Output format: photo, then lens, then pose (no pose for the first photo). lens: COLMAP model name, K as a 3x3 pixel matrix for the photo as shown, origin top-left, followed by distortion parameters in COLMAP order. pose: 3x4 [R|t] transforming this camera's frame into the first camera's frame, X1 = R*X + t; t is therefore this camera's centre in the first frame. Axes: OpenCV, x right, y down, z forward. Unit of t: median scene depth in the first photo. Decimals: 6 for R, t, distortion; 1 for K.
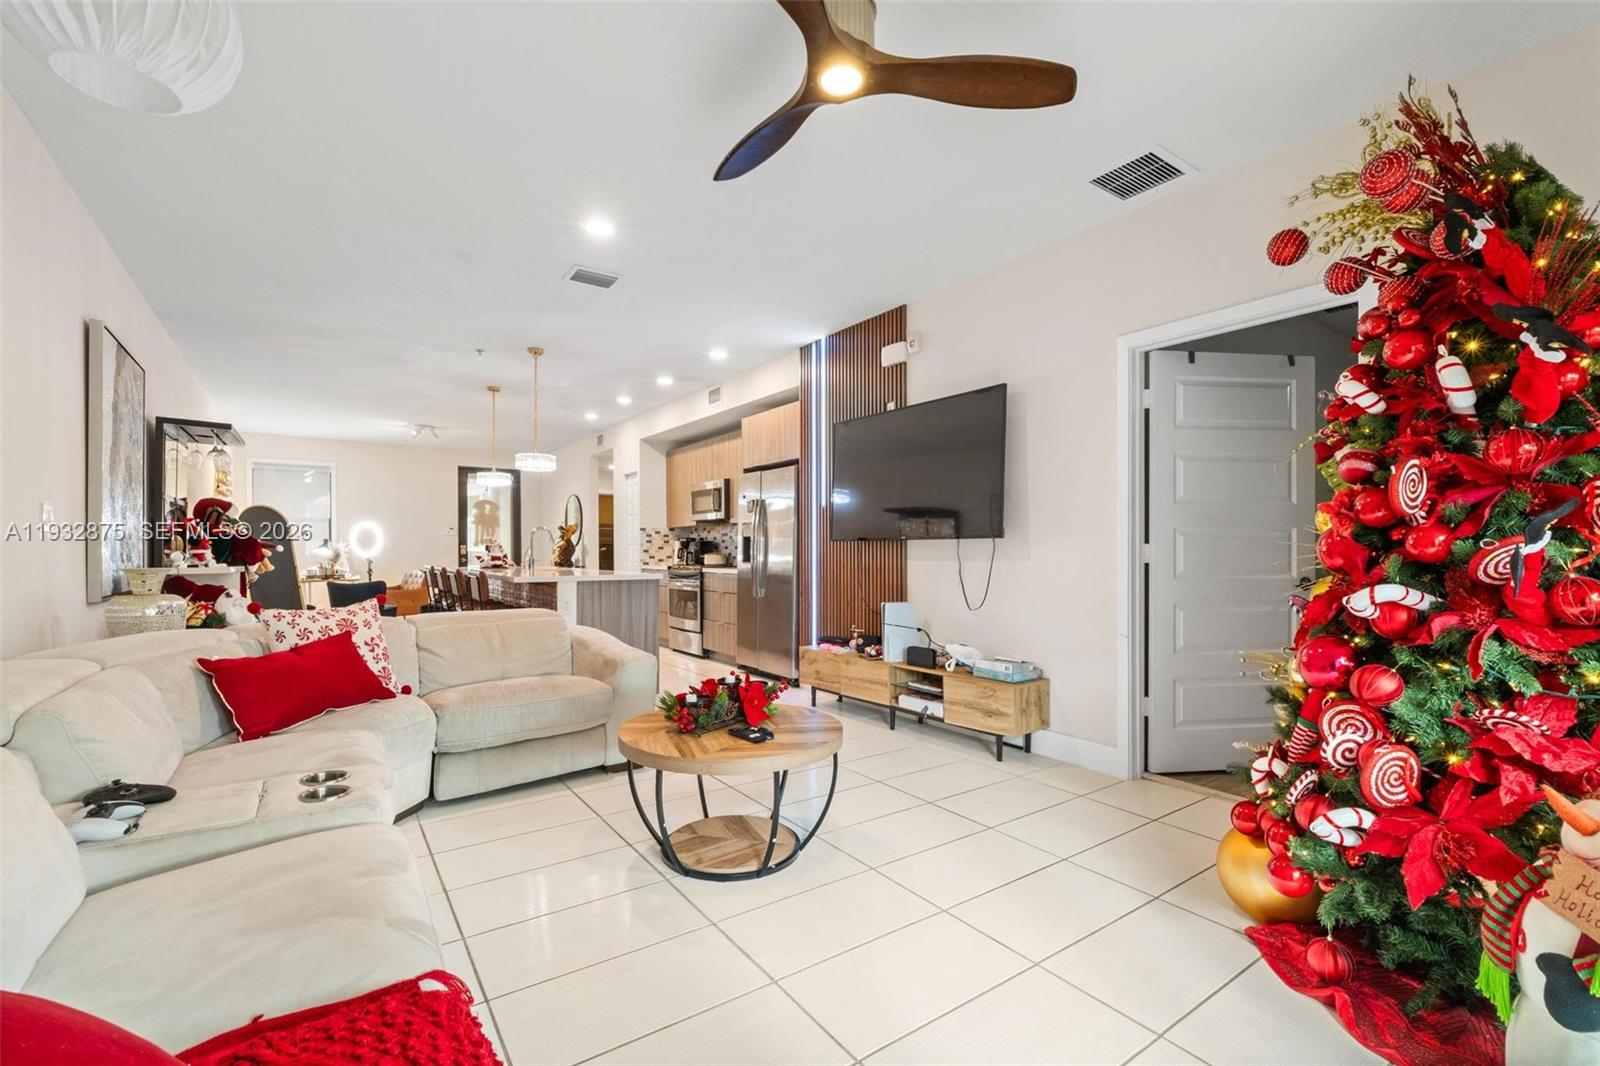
lens RADIAL K [[691.5, 0, 804.7], [0, 691.5, 546.6], [0, 0, 1]] dist [0.000887, -0.000108]
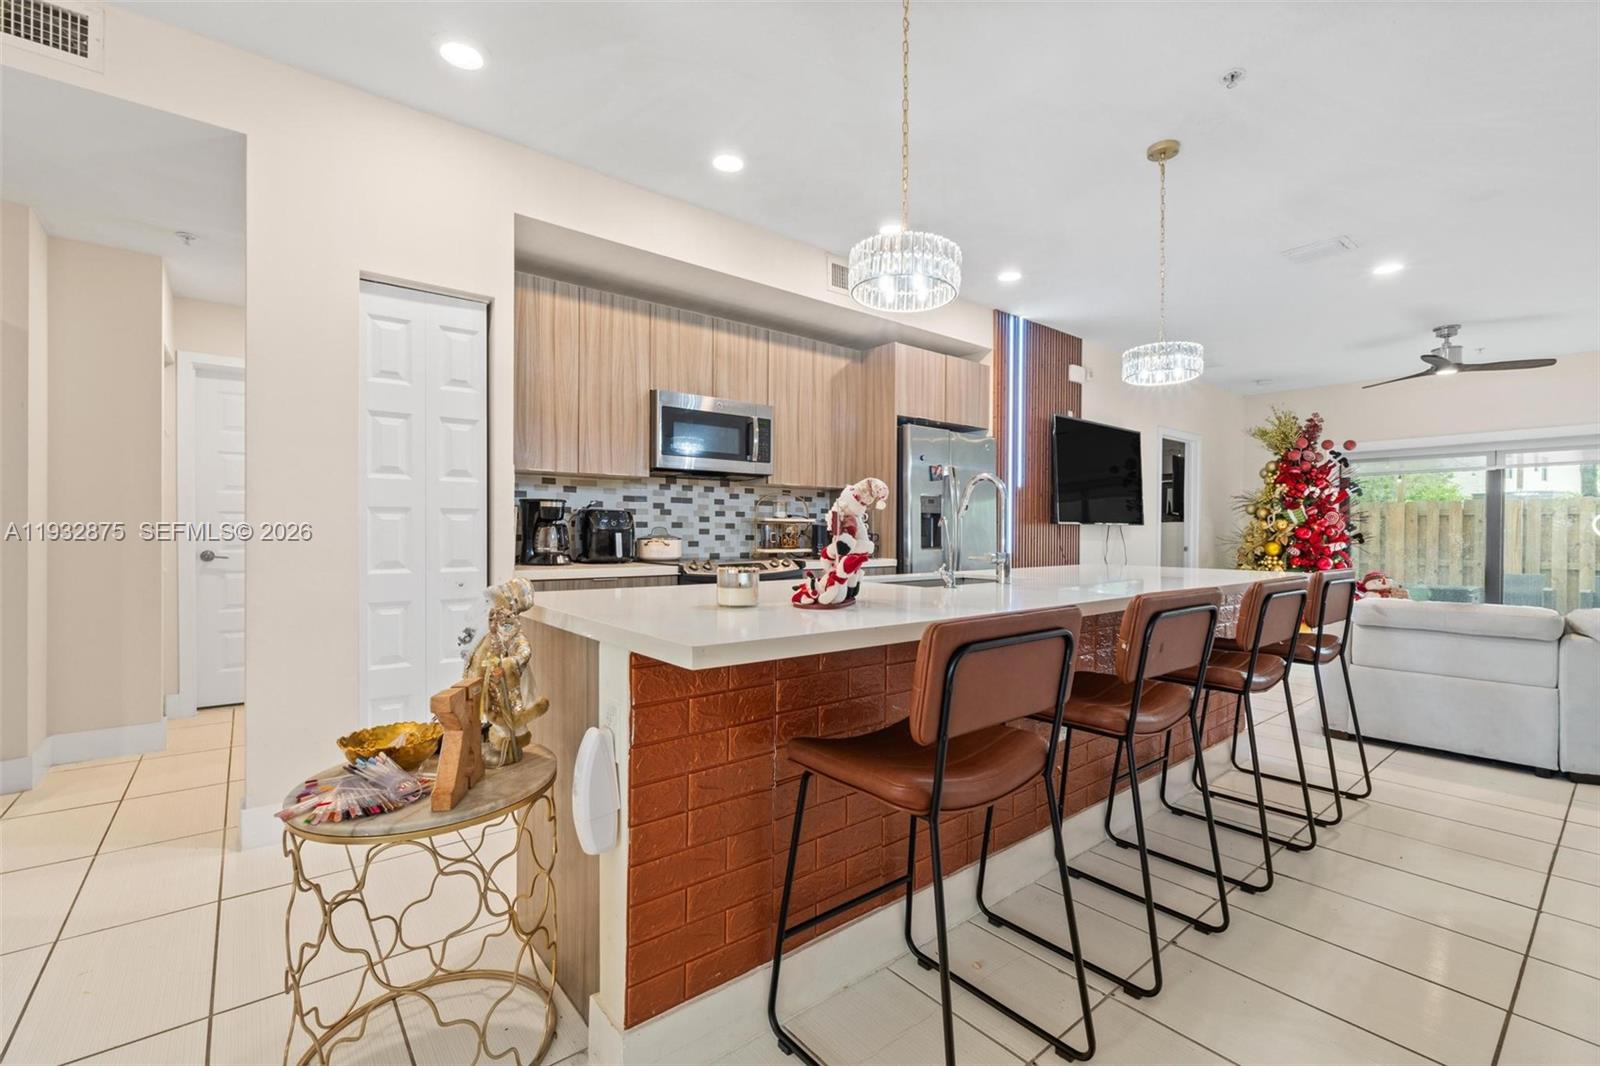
lens RADIAL K [[691.5, 0, 808.8], [0, 691.5, 534.3], [0, 0, 1]] dist [0.000887, -0.000108]
pose [[-0.082107, -0.003976, 0.996616, -0.914904], [-0.011200, 0.999933, 0.003066, 0.007781], [-0.996561, -0.010910, -0.082146, 1.353672]]
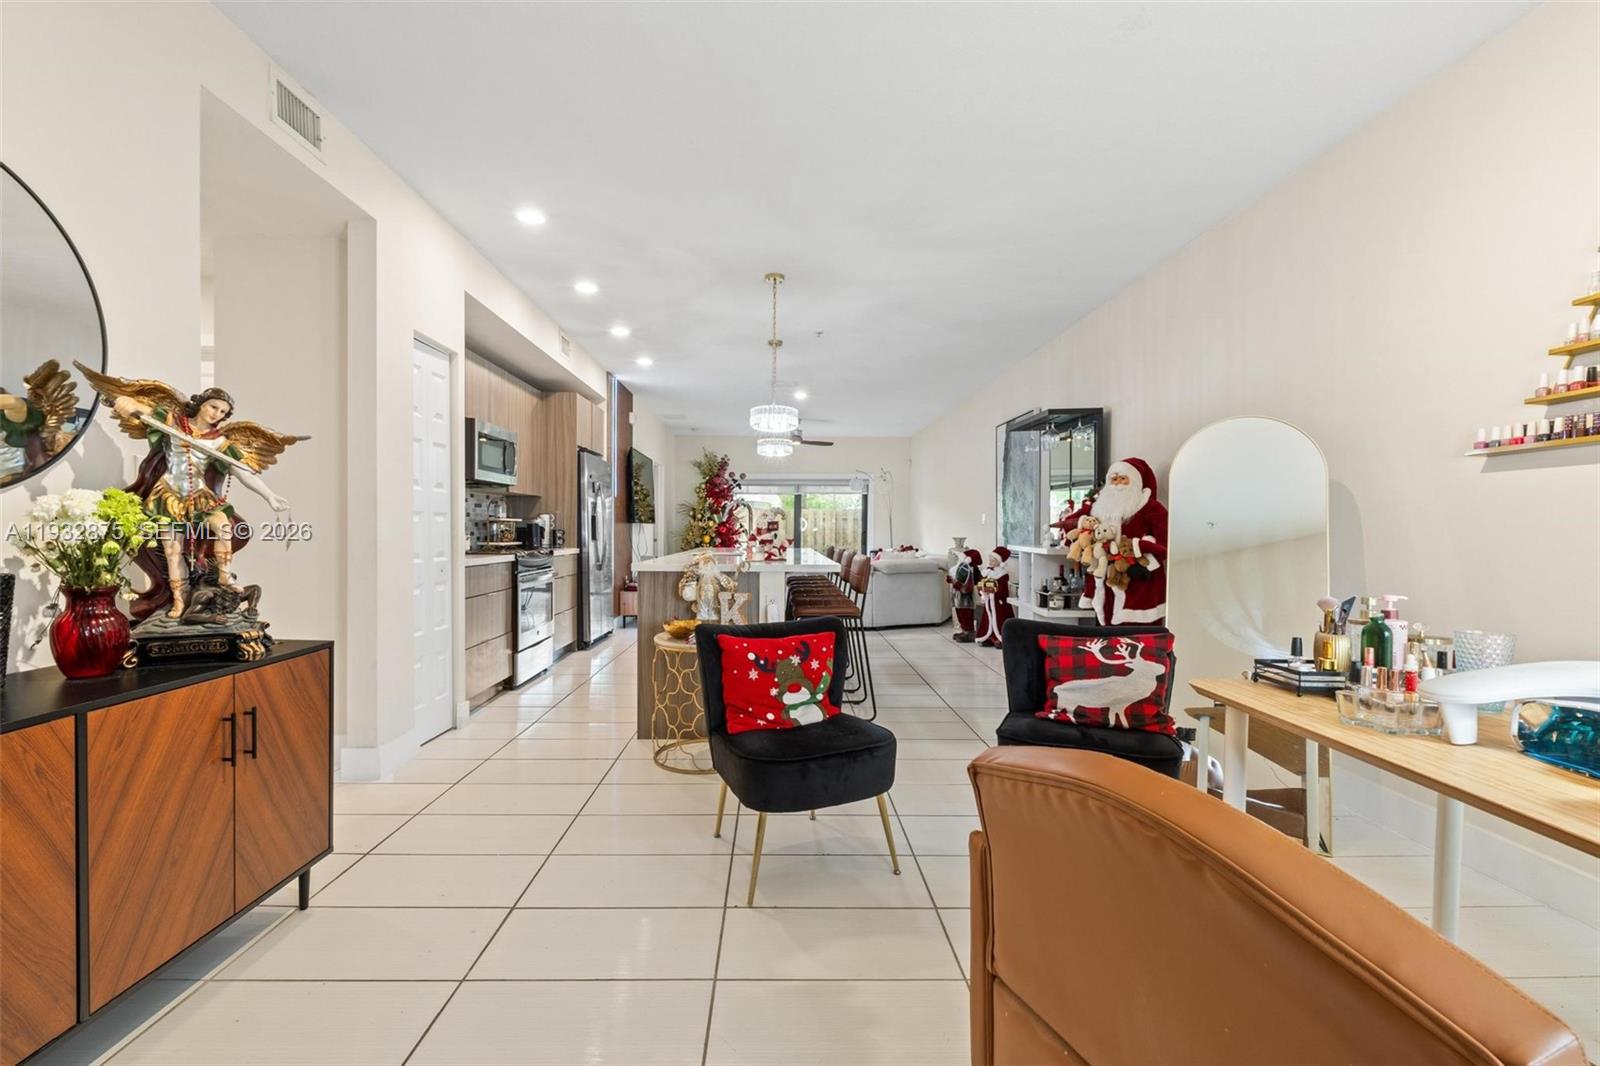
lens RADIAL K [[691.5, 0, 798.0], [0, 691.5, 533.2], [0, 0, 1]] dist [0.000887, -0.000108]
pose [[-0.826931, -0.005143, 0.562280, -1.050556], [-0.007855, 0.999966, -0.002405, 0.014185], [-0.562248, -0.006406, -0.826944, 1.916543]]
